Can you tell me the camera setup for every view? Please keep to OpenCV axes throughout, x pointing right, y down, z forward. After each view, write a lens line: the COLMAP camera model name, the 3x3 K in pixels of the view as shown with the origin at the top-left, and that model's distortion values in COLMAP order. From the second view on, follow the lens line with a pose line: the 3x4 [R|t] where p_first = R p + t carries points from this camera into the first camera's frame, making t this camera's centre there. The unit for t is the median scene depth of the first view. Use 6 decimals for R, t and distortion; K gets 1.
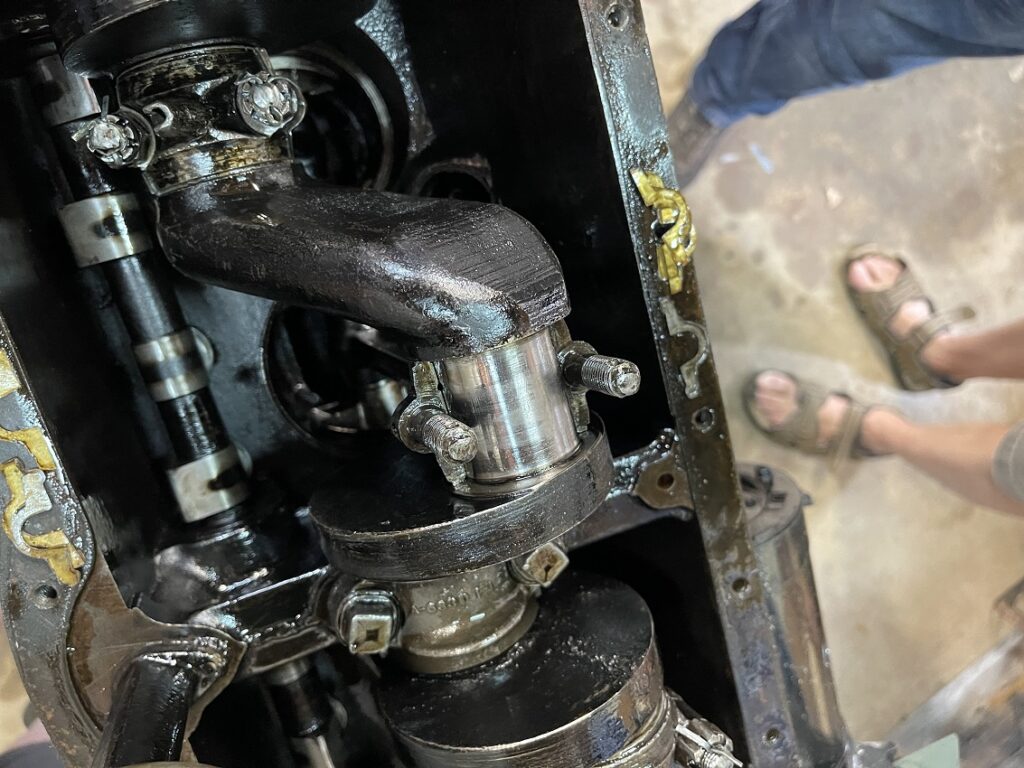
lens RADIAL K [[767.0, 0, 507.6], [0, 767.0, 382.7], [0, 0, 1]] dist [0.052057, -0.058234]
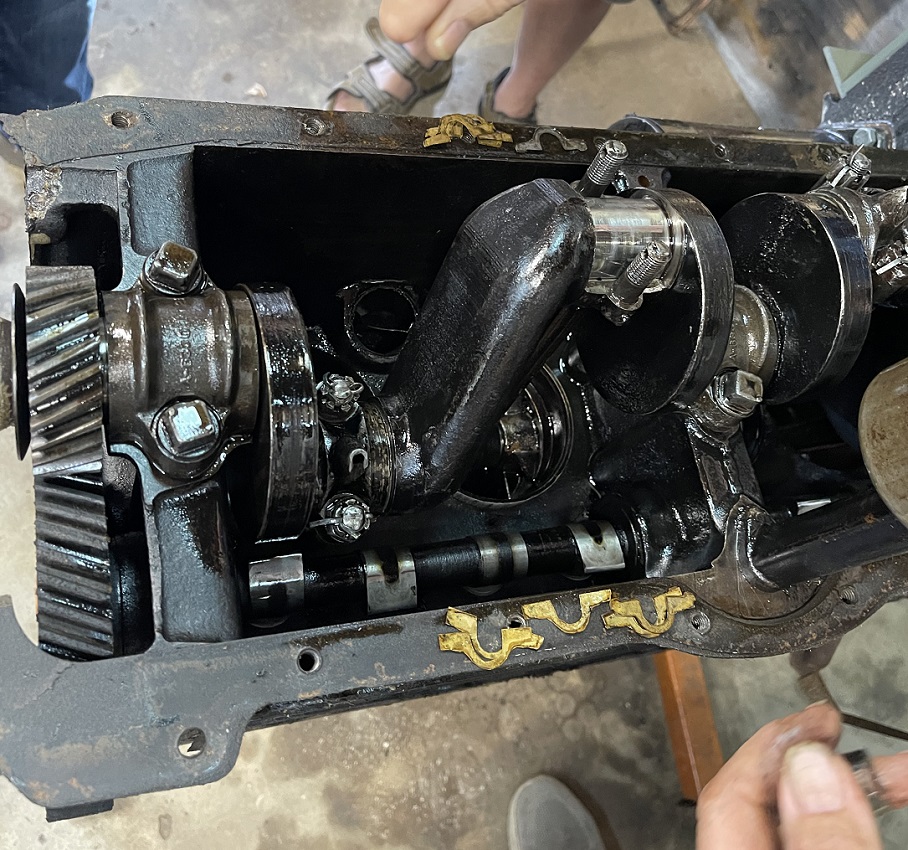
lens RADIAL K [[936.5, 0, 454.0], [0, 936.5, 425.0], [0, 0, 1]] dist [0.074011, -0.002325]
pose [[0.136799, -0.977588, 0.160021, -0.472832], [0.978620, 0.158416, 0.131176, -0.314279], [-0.153586, 0.138655, 0.978359, -0.427622]]
